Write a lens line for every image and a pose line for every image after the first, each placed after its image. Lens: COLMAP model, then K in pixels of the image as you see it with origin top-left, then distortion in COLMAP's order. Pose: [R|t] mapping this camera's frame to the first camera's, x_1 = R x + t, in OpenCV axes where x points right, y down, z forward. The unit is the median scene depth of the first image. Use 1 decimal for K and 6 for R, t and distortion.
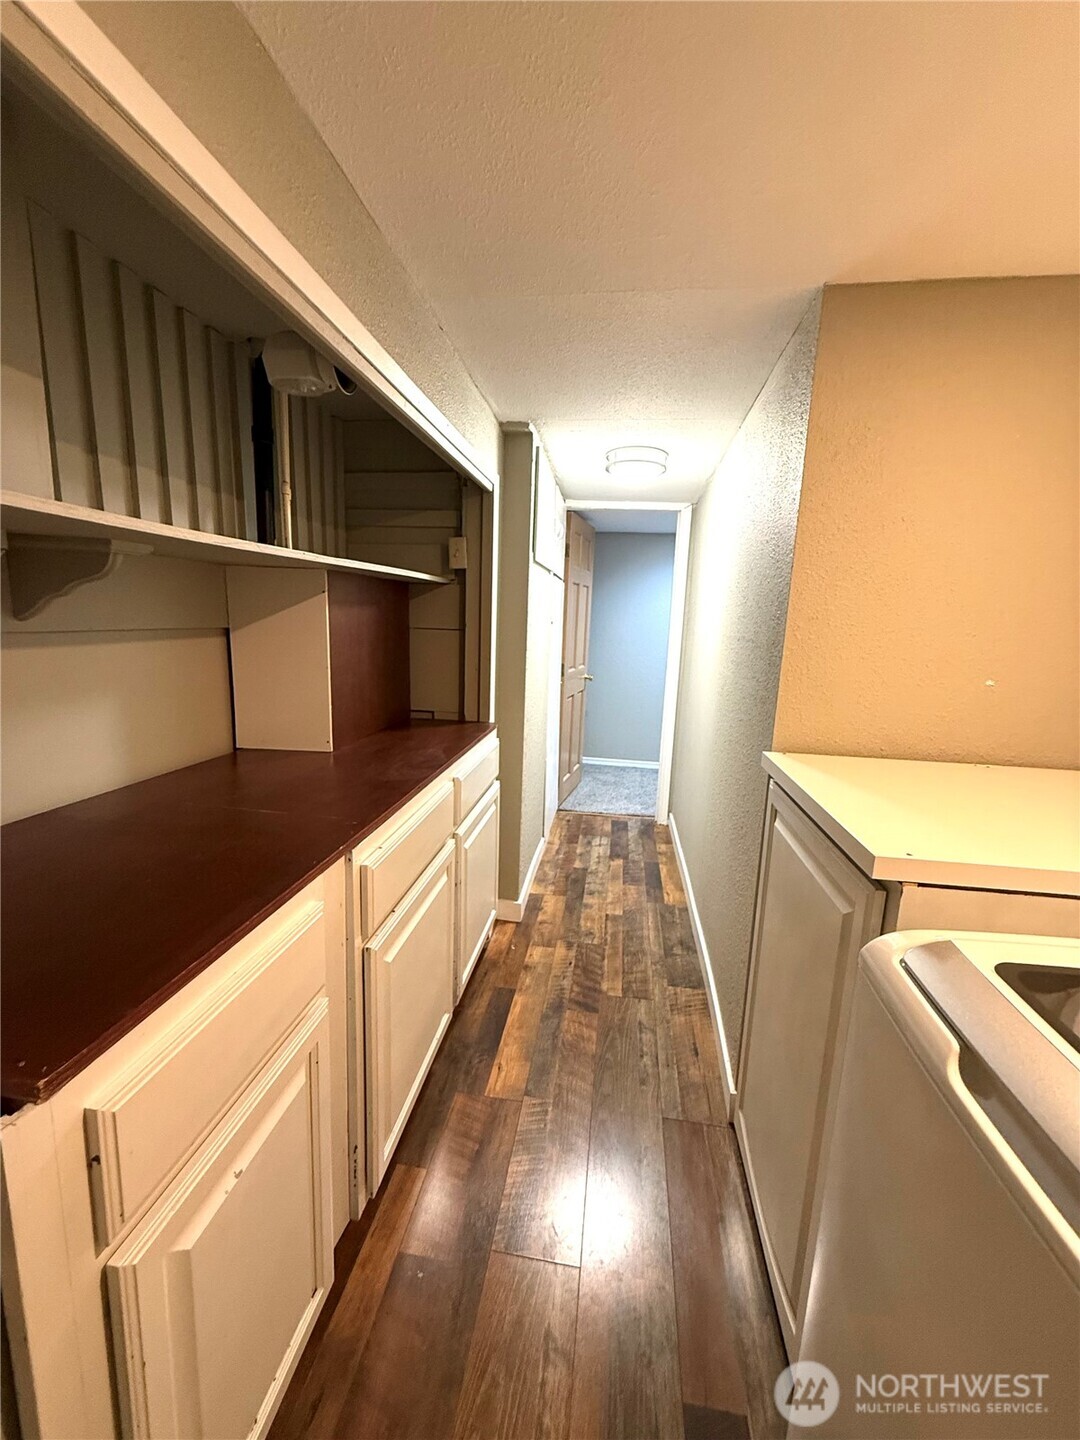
lens RADIAL K [[572.6, 0, 538.2], [0, 572.6, 716.8], [0, 0, 1]] dist [0.004156, -0.001060]
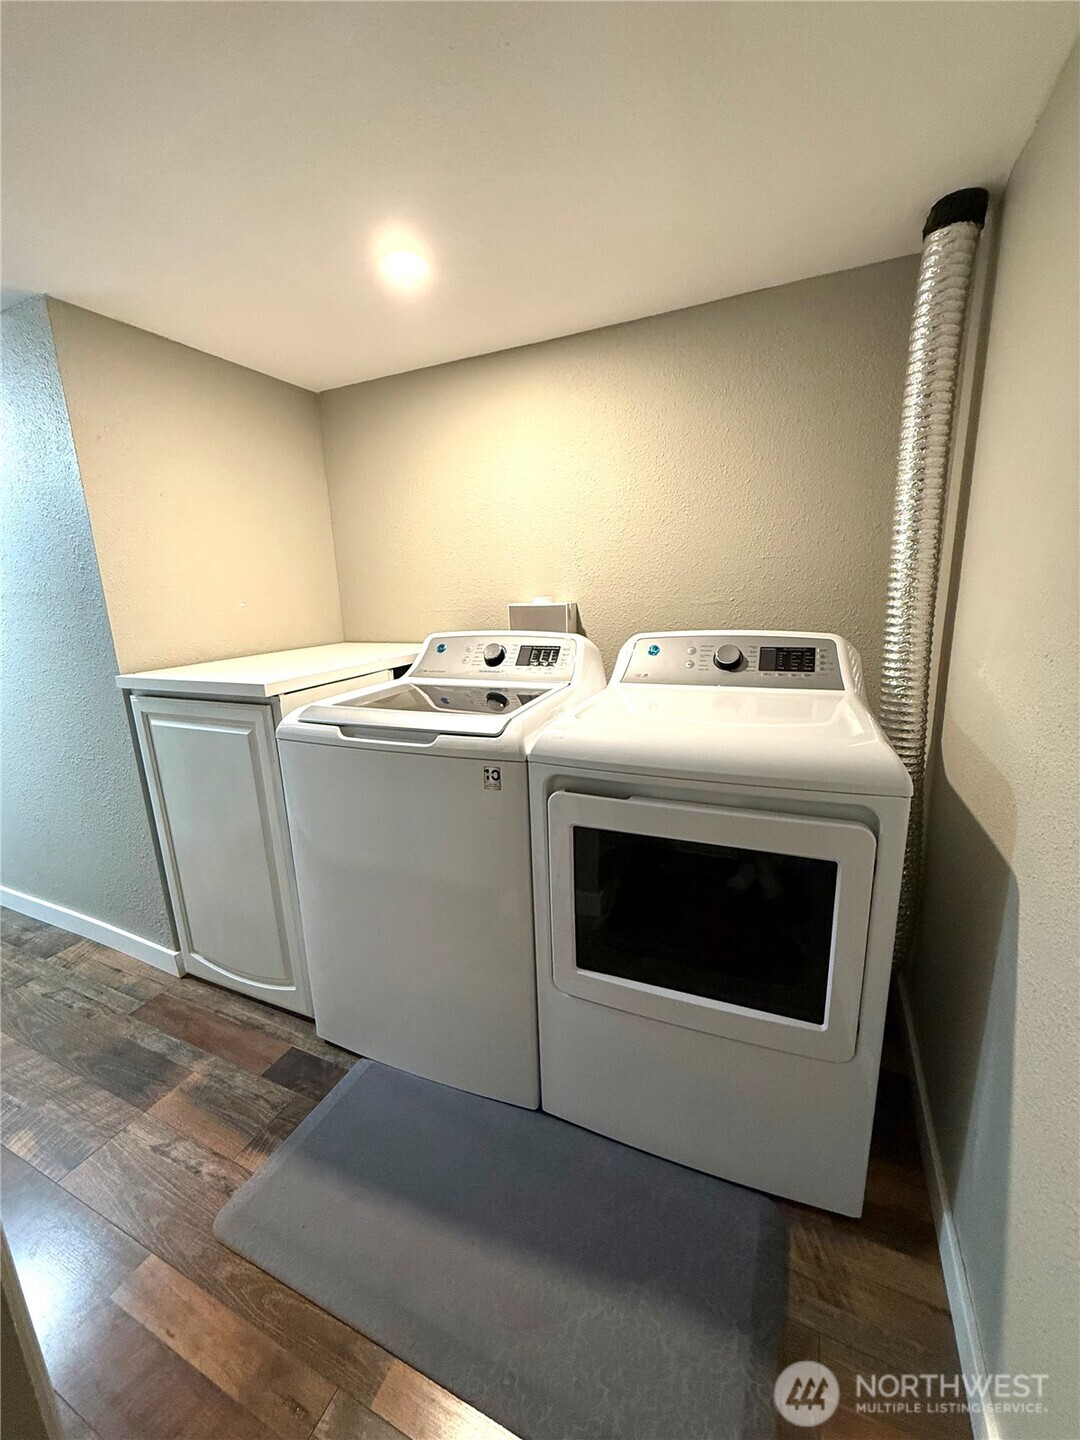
lens RADIAL K [[572.6, 0, 537.9], [0, 572.6, 723.3], [0, 0, 1]] dist [0.004156, -0.001060]
pose [[0.279748, -0.268224, 0.921844, -0.431438], [0.212084, 0.953725, 0.213140, 0.071808], [-0.936355, 0.135883, 0.323689, -0.201852]]
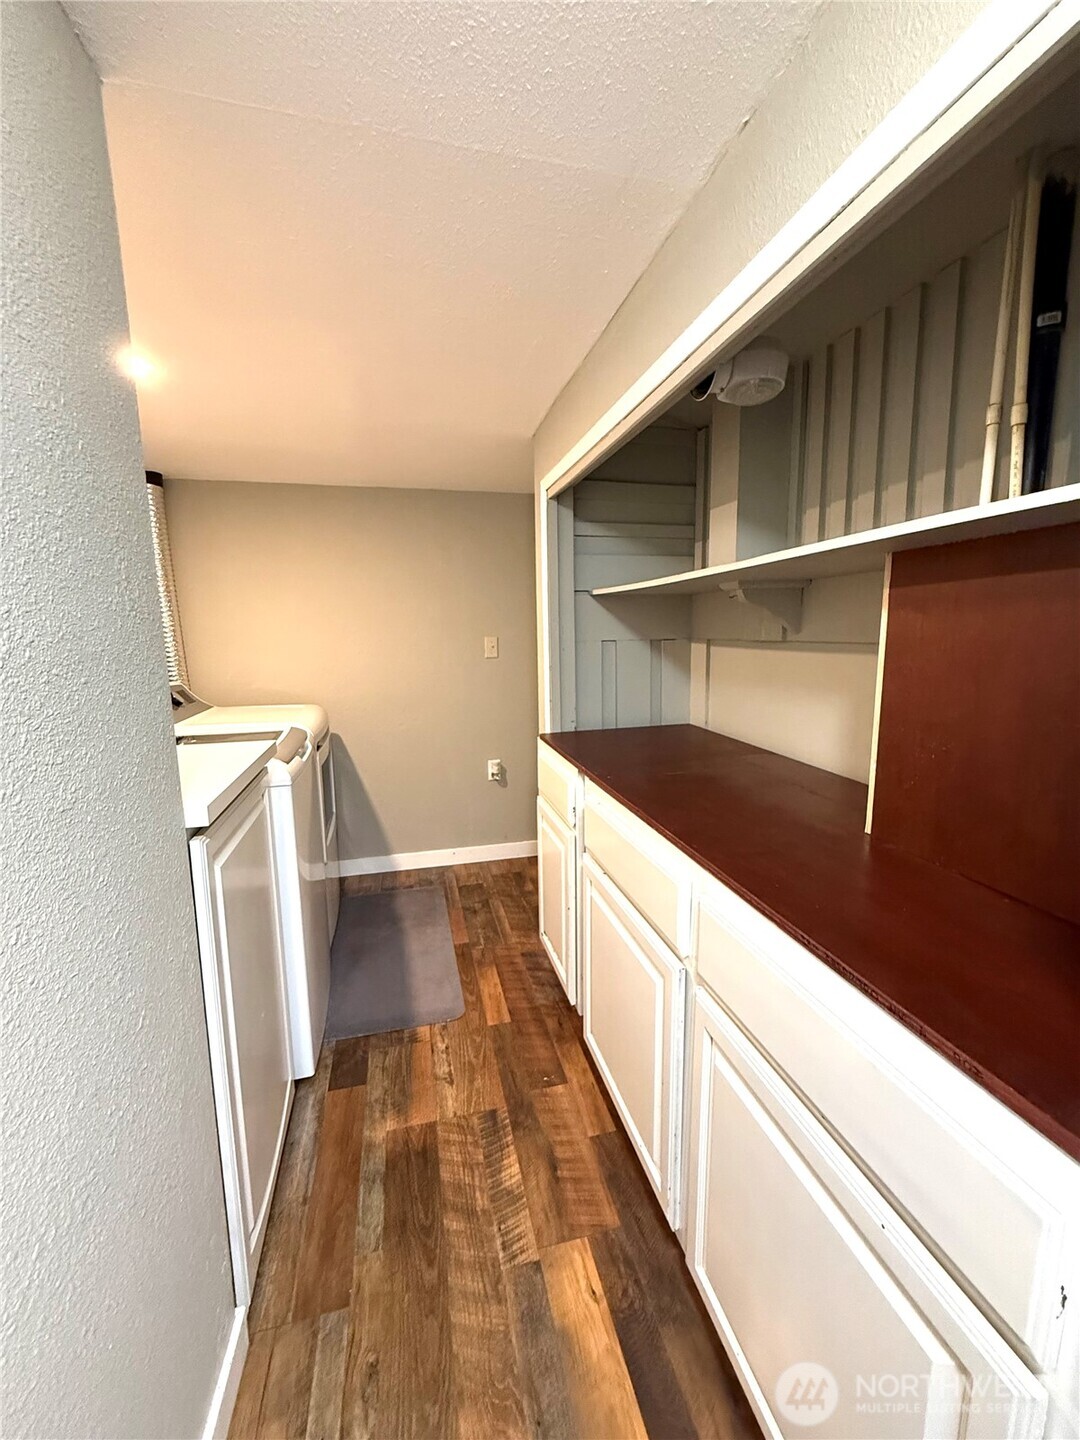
lens RADIAL K [[572.6, 0, 542.3], [0, 572.6, 716.7], [0, 0, 1]] dist [0.004156, -0.001060]
pose [[-0.924594, 0.034613, -0.379378, 0.230347], [-0.082729, 0.953854, 0.288649, -0.229451], [0.371863, 0.298269, -0.879064, 1.438925]]
